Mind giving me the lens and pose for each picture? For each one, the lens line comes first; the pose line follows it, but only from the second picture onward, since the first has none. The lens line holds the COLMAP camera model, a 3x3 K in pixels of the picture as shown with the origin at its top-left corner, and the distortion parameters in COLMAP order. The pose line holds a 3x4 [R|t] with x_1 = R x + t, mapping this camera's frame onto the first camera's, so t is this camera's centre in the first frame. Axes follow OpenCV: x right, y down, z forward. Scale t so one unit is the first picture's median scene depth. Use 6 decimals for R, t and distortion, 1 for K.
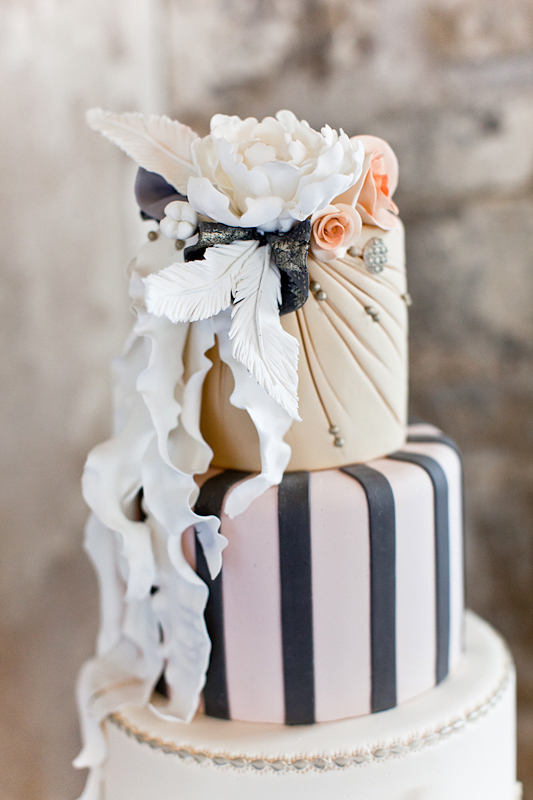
lens RADIAL K [[1215.5, 0, 266.5], [0, 1215.5, 400.0], [0, 0, 1]] dist [-0.226874, -0.029984]
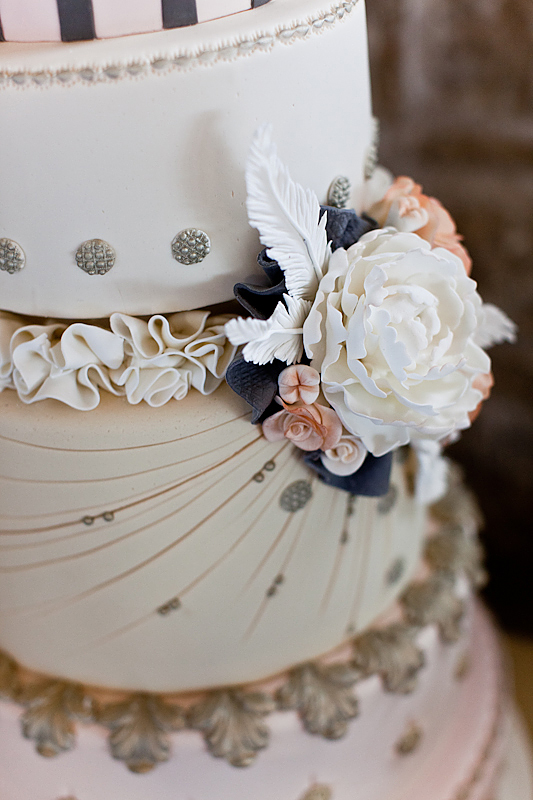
lens RADIAL K [[1215.5, 0, 266.5], [0, 1215.5, 400.0], [0, 0, 1]] dist [-0.226874, -0.029984]
pose [[0.998263, 0.012068, -0.057660, 0.220999], [0.009069, 0.935640, 0.352841, 0.220818], [0.058207, -0.352751, 0.933905, 0.126201]]
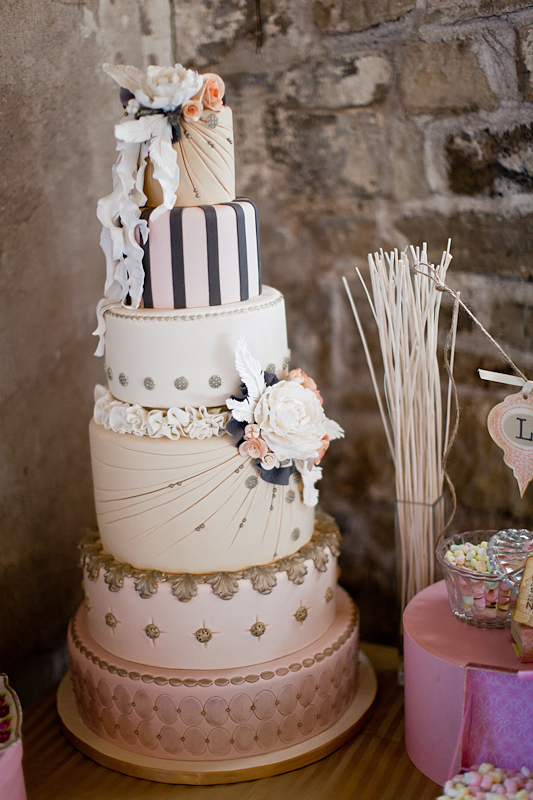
lens RADIAL K [[1175.2, 0, 266.5], [0, 1175.2, 400.0], [0, 0, 1]] dist [-0.152984, 0.004141]
pose [[0.996065, 0.021379, -0.086003, 0.434316], [-0.017141, 0.998617, 0.049712, 0.346888], [0.086947, -0.048042, 0.995054, -1.469514]]
